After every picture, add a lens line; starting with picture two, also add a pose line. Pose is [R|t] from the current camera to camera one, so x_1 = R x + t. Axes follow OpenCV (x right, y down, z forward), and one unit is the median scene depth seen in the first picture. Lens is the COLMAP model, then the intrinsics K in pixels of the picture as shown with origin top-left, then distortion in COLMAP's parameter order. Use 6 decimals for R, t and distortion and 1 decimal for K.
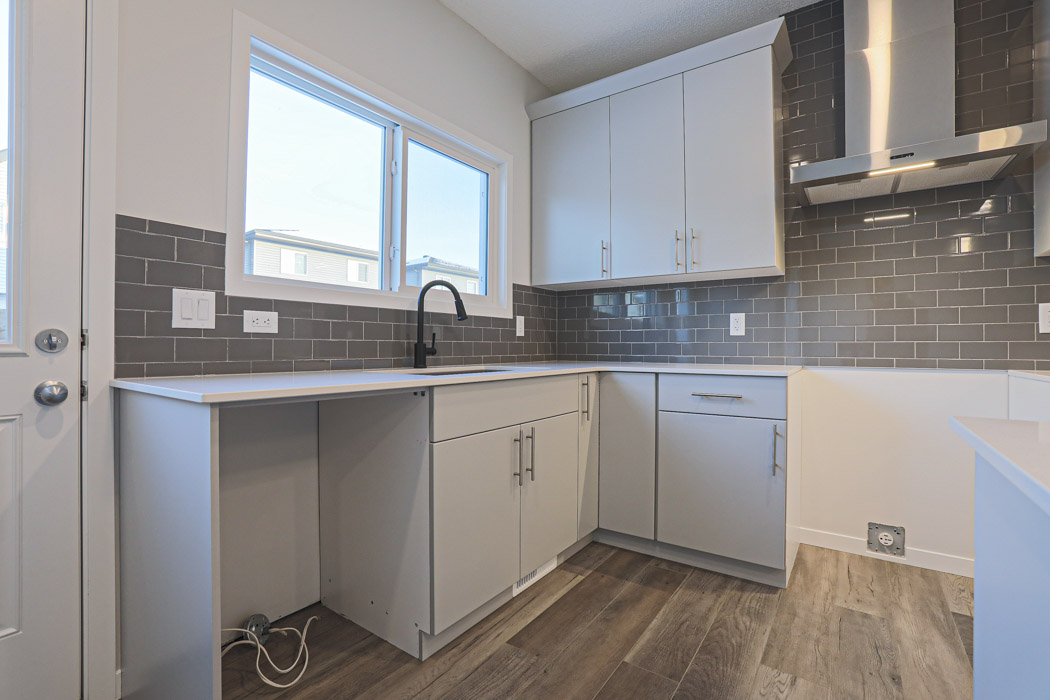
lens RADIAL K [[478.0, 0, 518.7], [0, 478.0, 345.3], [0, 0, 1]] dist [-0.067957, 0.025920]
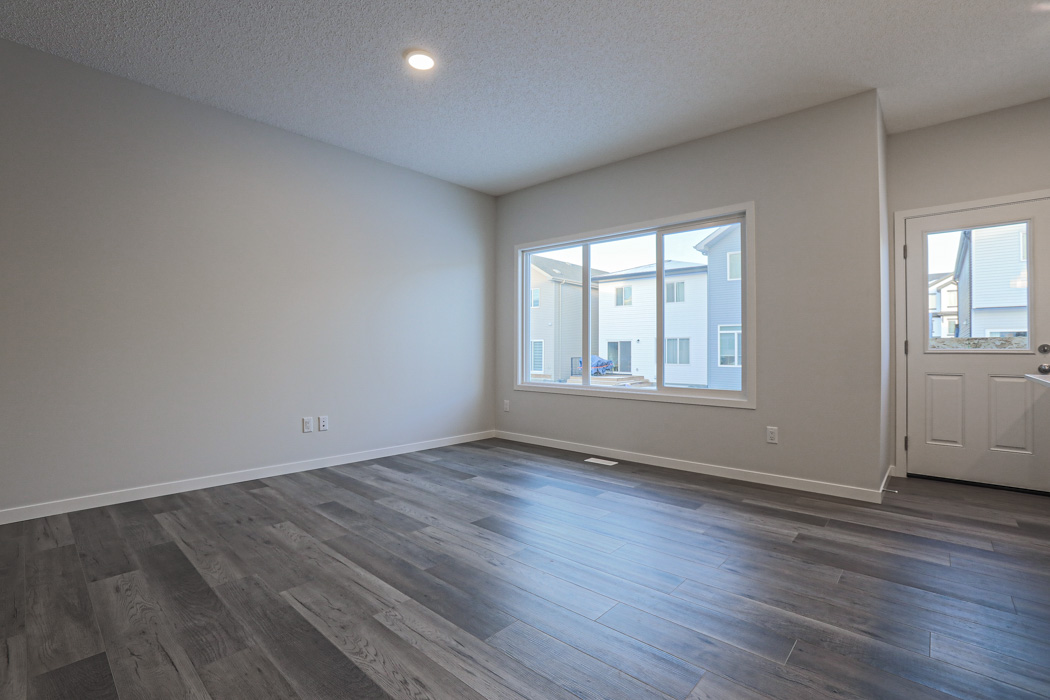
lens RADIAL K [[478.0, 0, 518.7], [0, 478.0, 345.3], [0, 0, 1]] dist [-0.067957, 0.025920]
pose [[-0.115245, -0.011481, -0.993271, 1.175809], [-0.000852, 0.999934, -0.011459, 0.001271], [0.993337, -0.000475, -0.115247, -1.034432]]
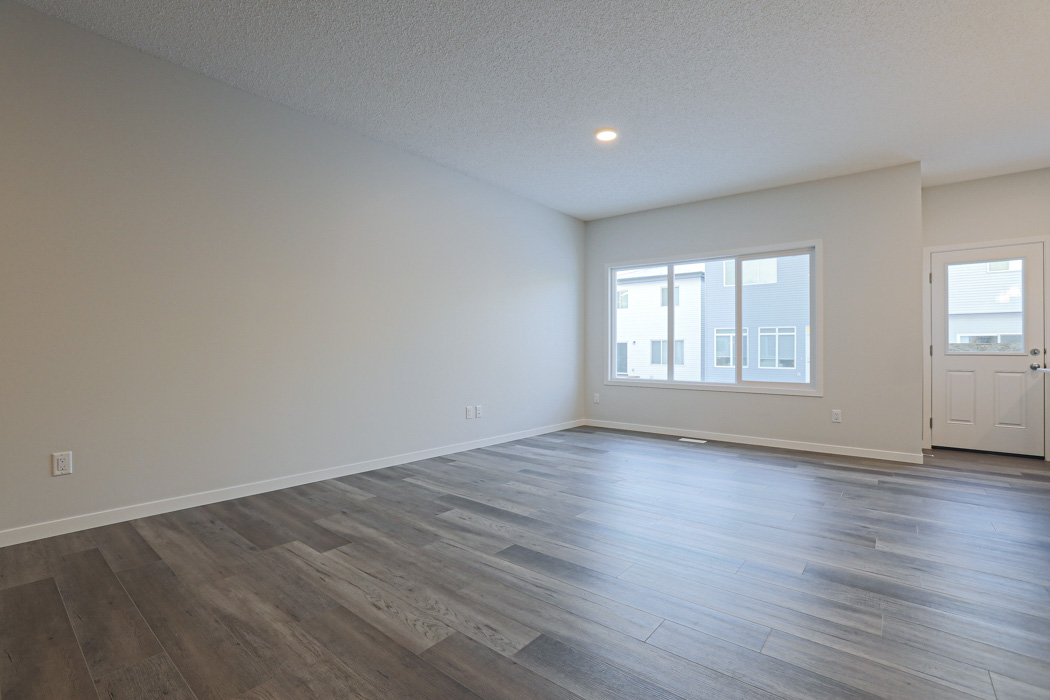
lens RADIAL K [[478.0, 0, 518.7], [0, 478.0, 345.3], [0, 0, 1]] dist [-0.067957, 0.025920]
pose [[-0.067035, -0.013667, -0.997657, 1.743064], [-0.003042, 0.999904, -0.013493, -0.000227], [0.997746, 0.002131, -0.067071, -1.727388]]
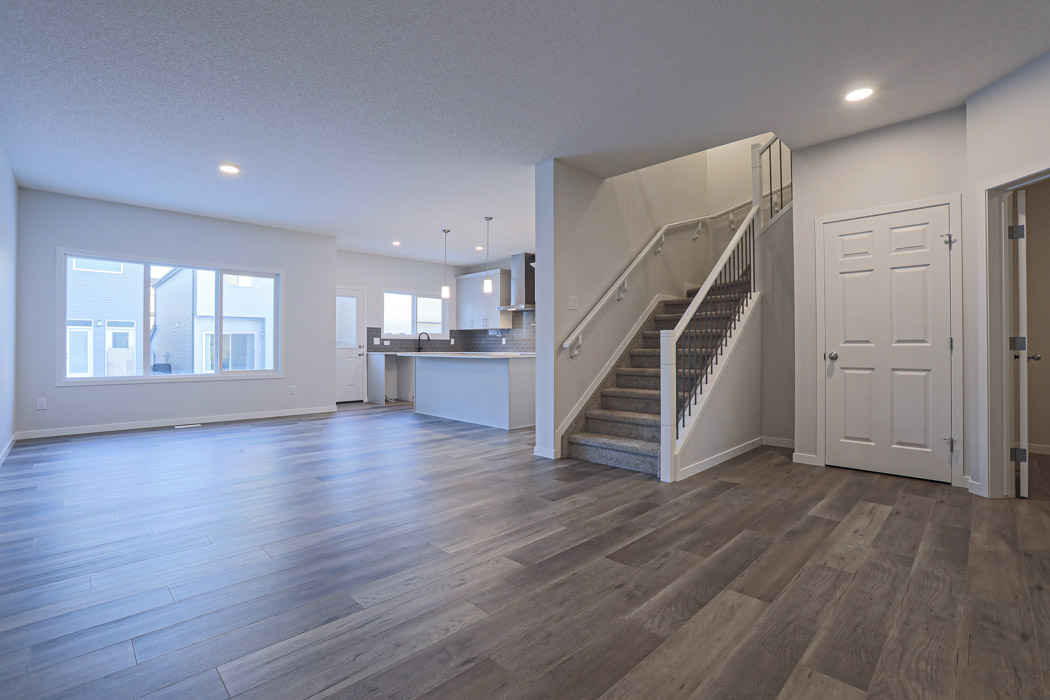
lens RADIAL K [[478.0, 0, 518.7], [0, 478.0, 345.3], [0, 0, 1]] dist [-0.067957, 0.025920]
pose [[0.985067, -0.003112, -0.172144, 1.608723], [0.002828, 0.999994, -0.001893, -0.006509], [0.172149, 0.001378, 0.985070, -3.521056]]
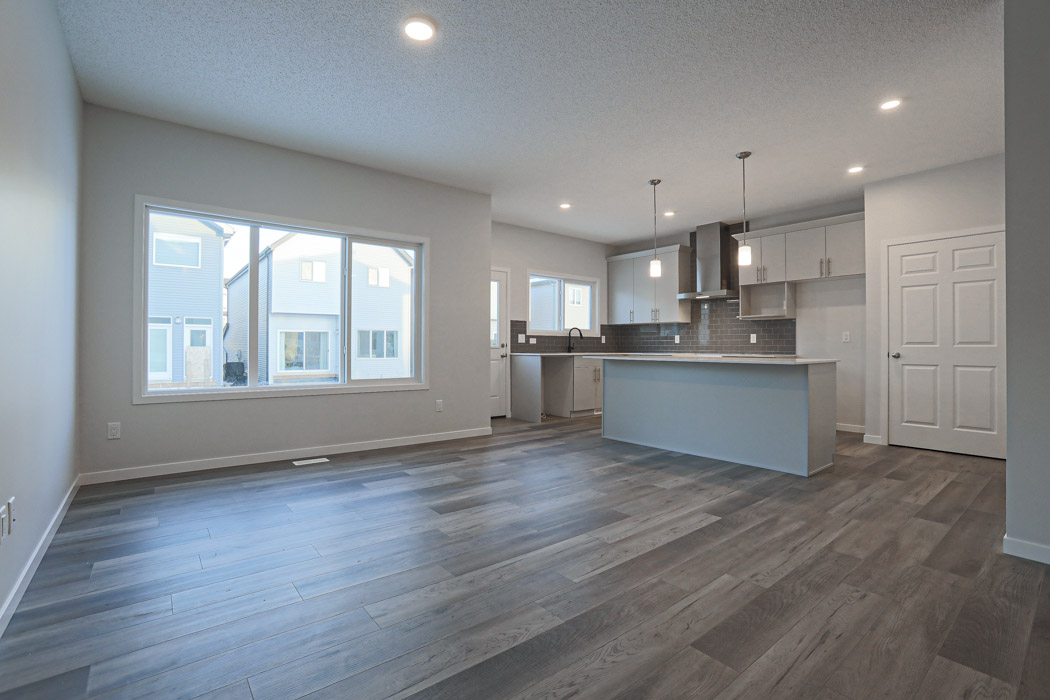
lens RADIAL K [[478.0, 0, 518.7], [0, 478.0, 345.3], [0, 0, 1]] dist [-0.067957, 0.025920]
pose [[0.962703, 0.000106, -0.270560, 0.413862], [-0.000334, 1.000000, -0.000798, -0.005958], [0.270560, 0.000859, 0.962703, -2.674067]]
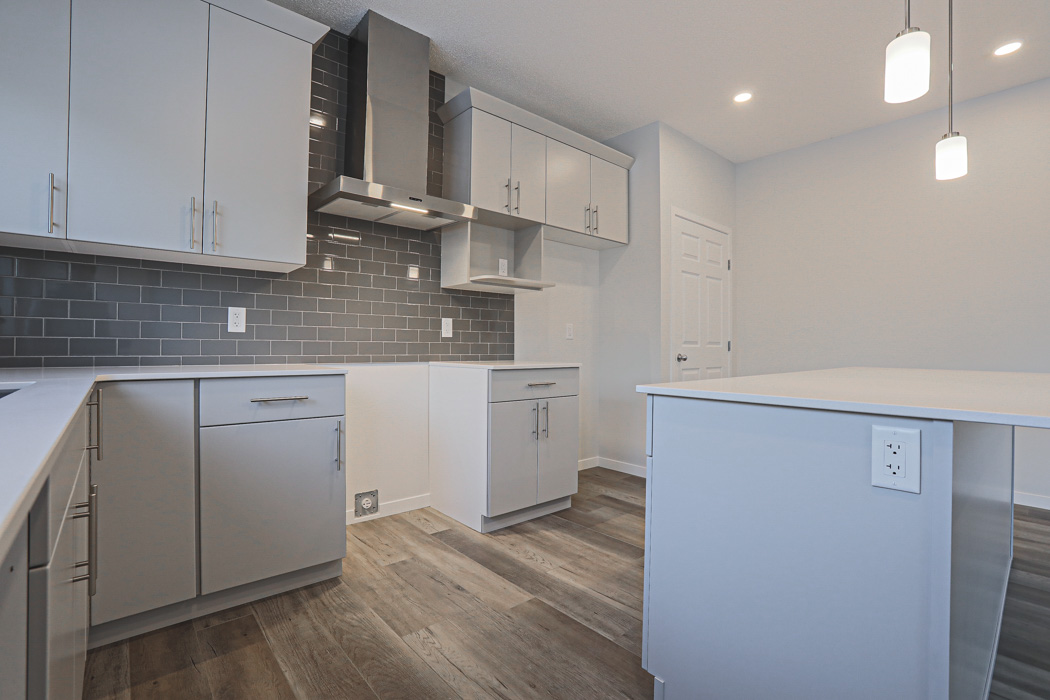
lens RADIAL K [[478.0, 0, 518.7], [0, 478.0, 345.3], [0, 0, 1]] dist [-0.067957, 0.025920]
pose [[0.229373, 0.002197, 0.973336, -0.363909], [-0.009043, 0.999959, -0.000126, -0.001028], [-0.973296, -0.008773, 0.229384, 0.361703]]
